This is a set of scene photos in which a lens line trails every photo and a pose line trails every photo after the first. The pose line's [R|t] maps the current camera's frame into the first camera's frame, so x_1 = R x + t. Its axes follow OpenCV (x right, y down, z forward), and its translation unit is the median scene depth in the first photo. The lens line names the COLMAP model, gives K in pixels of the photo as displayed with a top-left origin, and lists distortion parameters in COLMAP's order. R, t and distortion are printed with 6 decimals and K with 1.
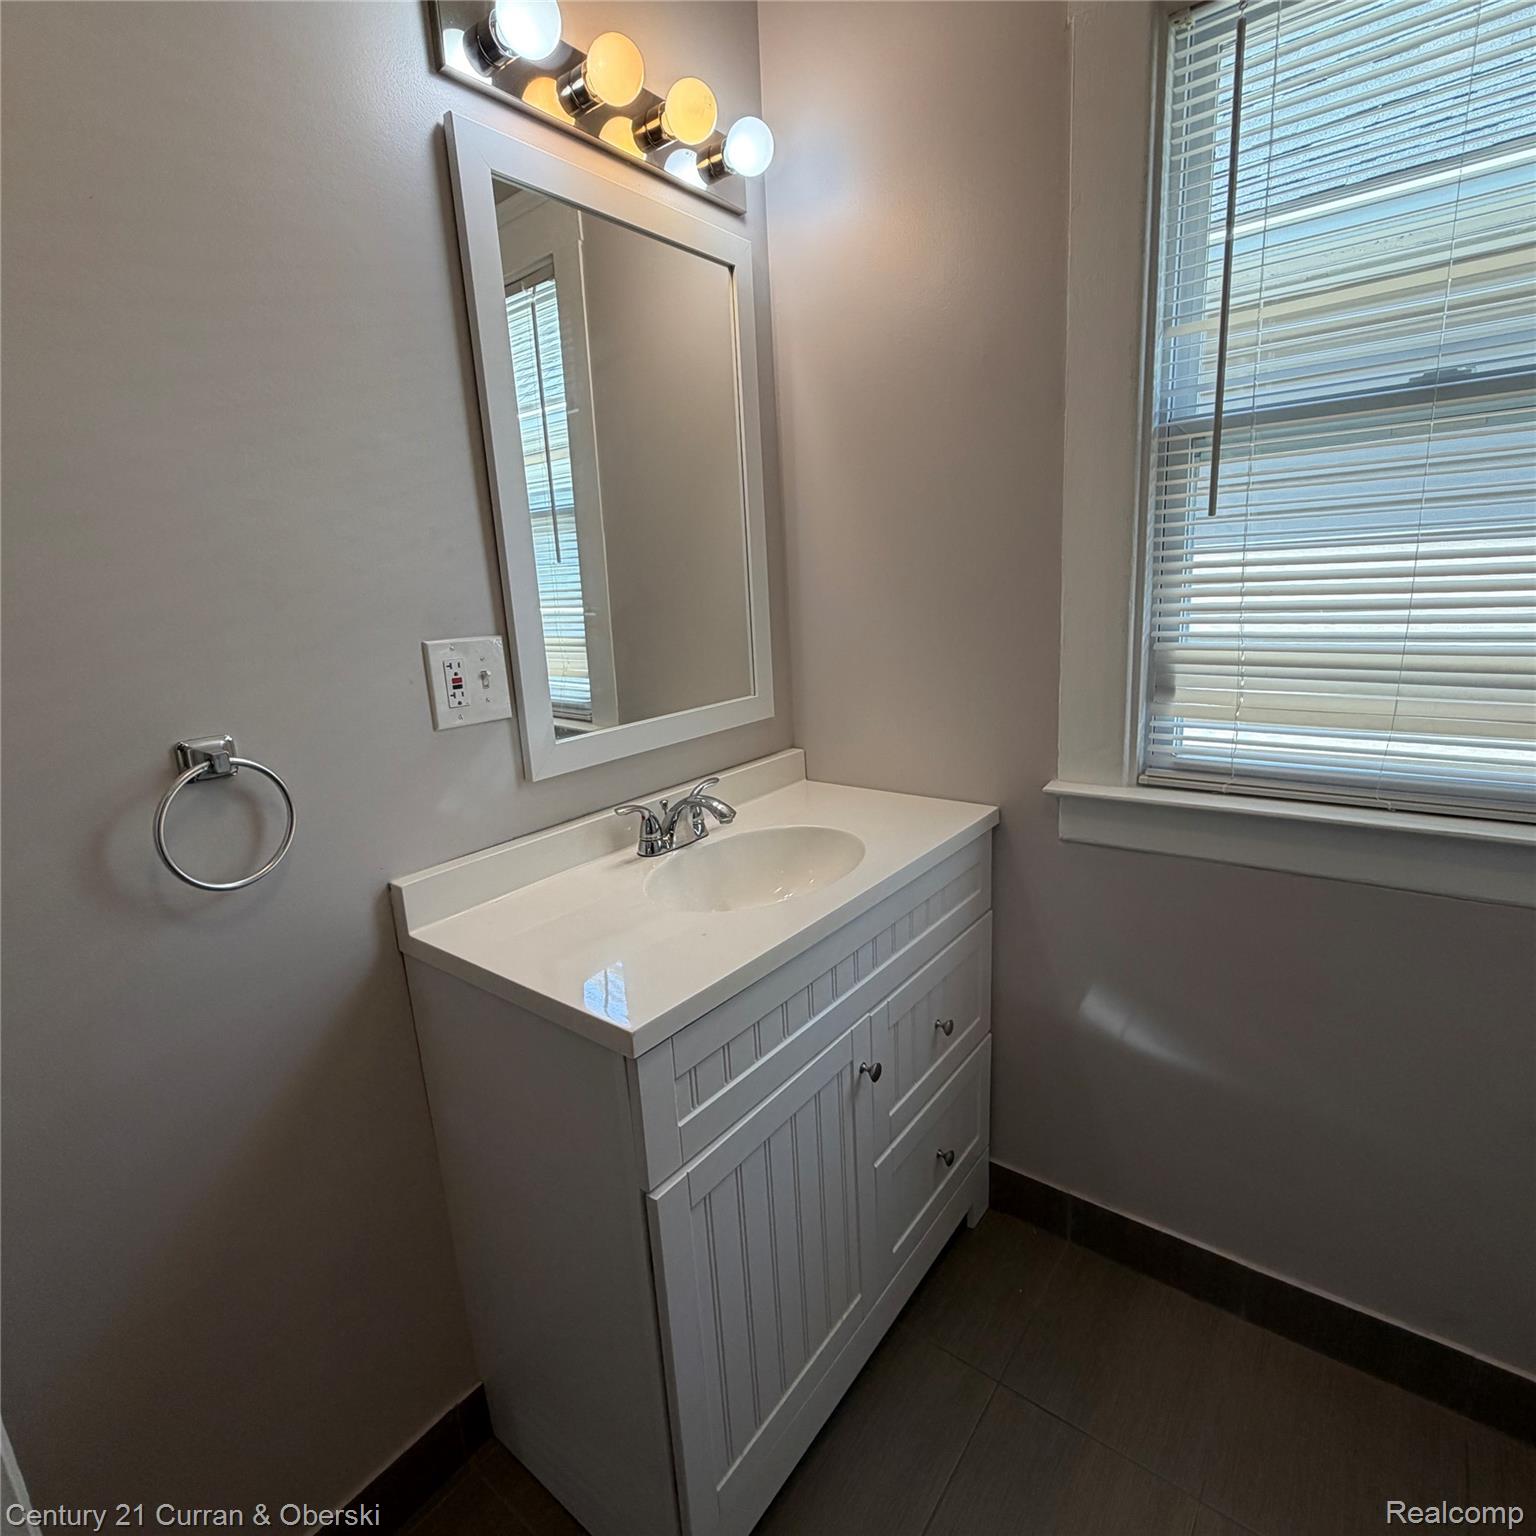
lens RADIAL K [[816.6, 0, 770.1], [0, 816.6, 768.8], [0, 0, 1]] dist [0.000604, -0.000624]
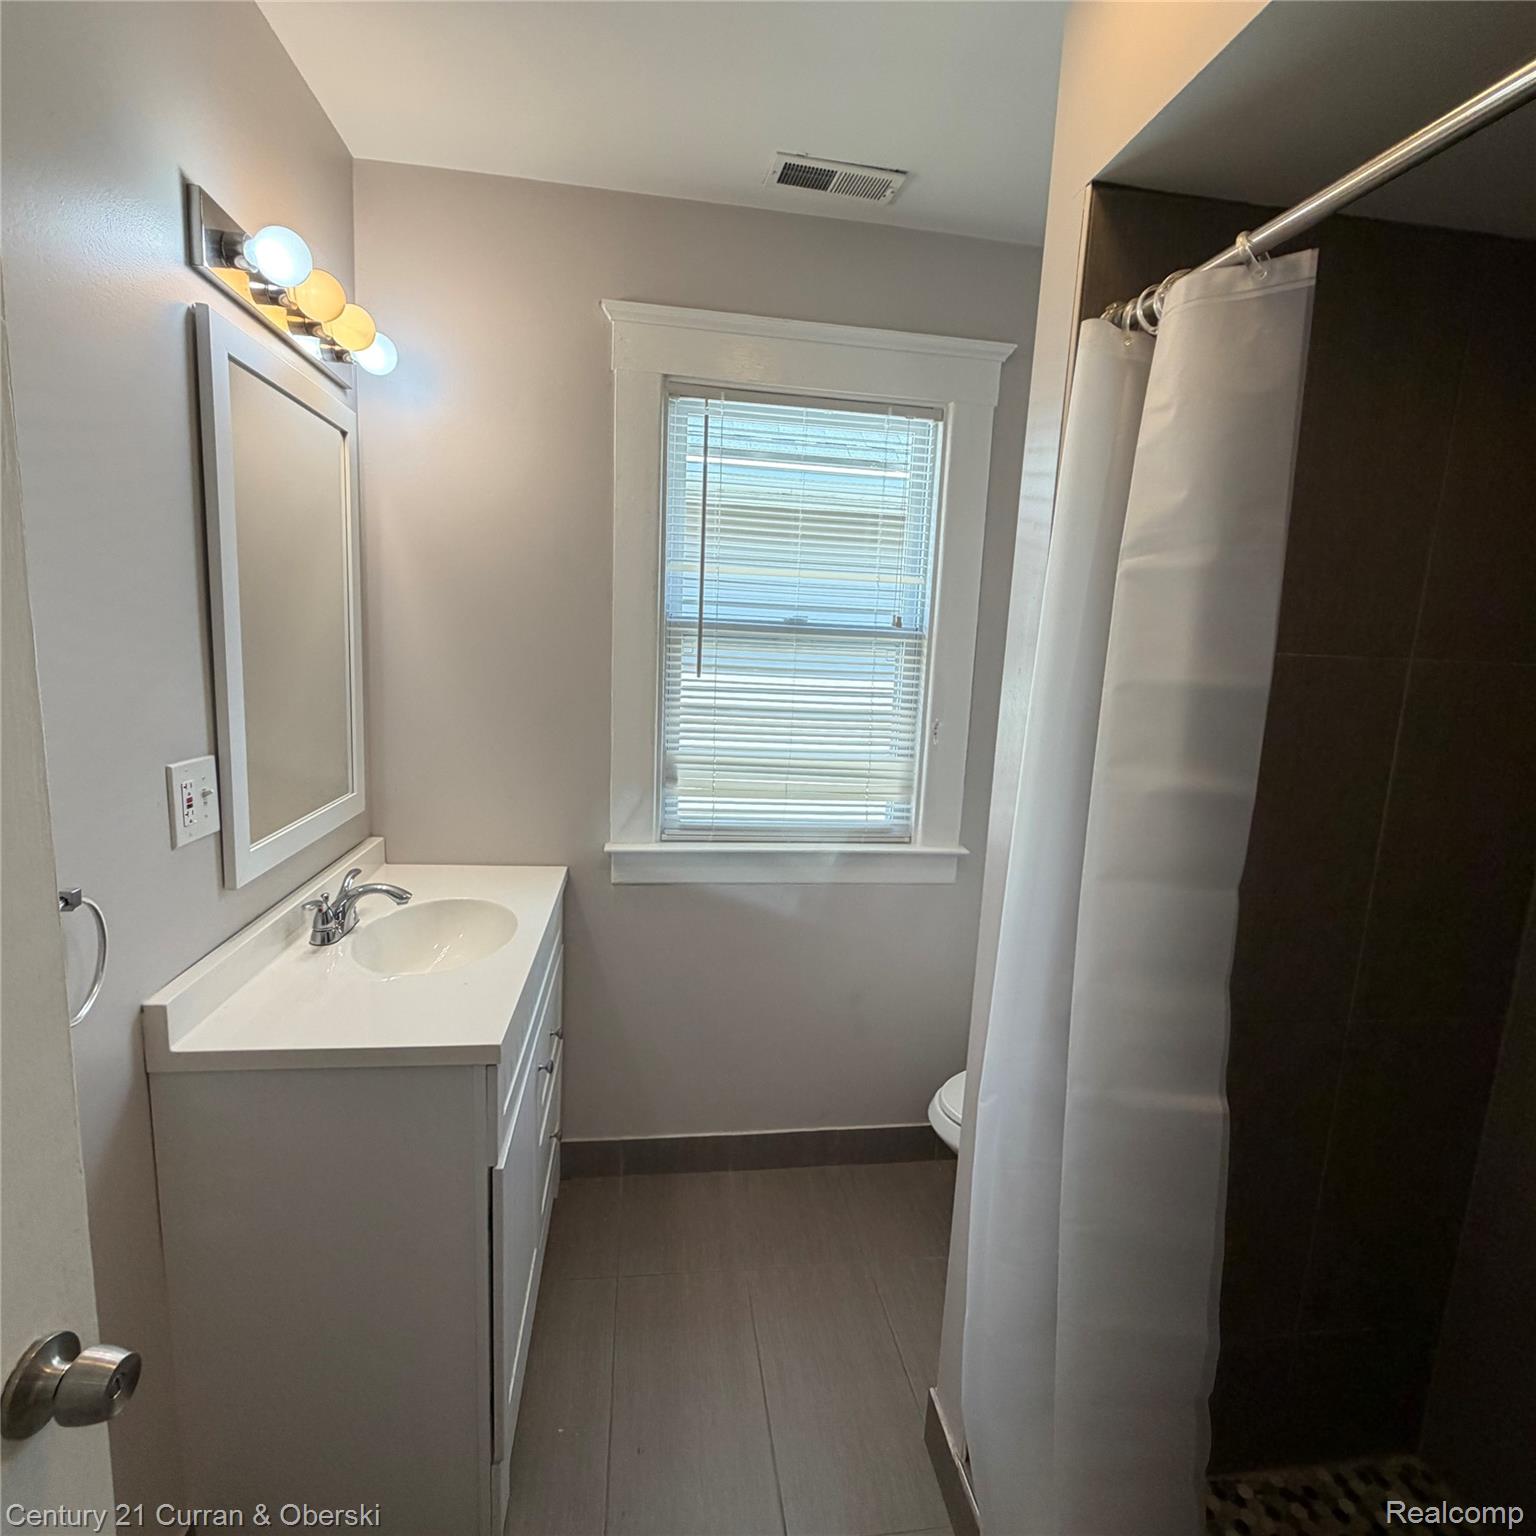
lens RADIAL K [[816.6, 0, 765.8], [0, 816.6, 769.8], [0, 0, 1]] dist [0.000604, -0.000624]
pose [[0.690737, -0.027269, 0.722592, -0.548888], [0.079568, 0.996087, -0.038470, -0.041168], [-0.718715, 0.084068, 0.690204, -0.230858]]
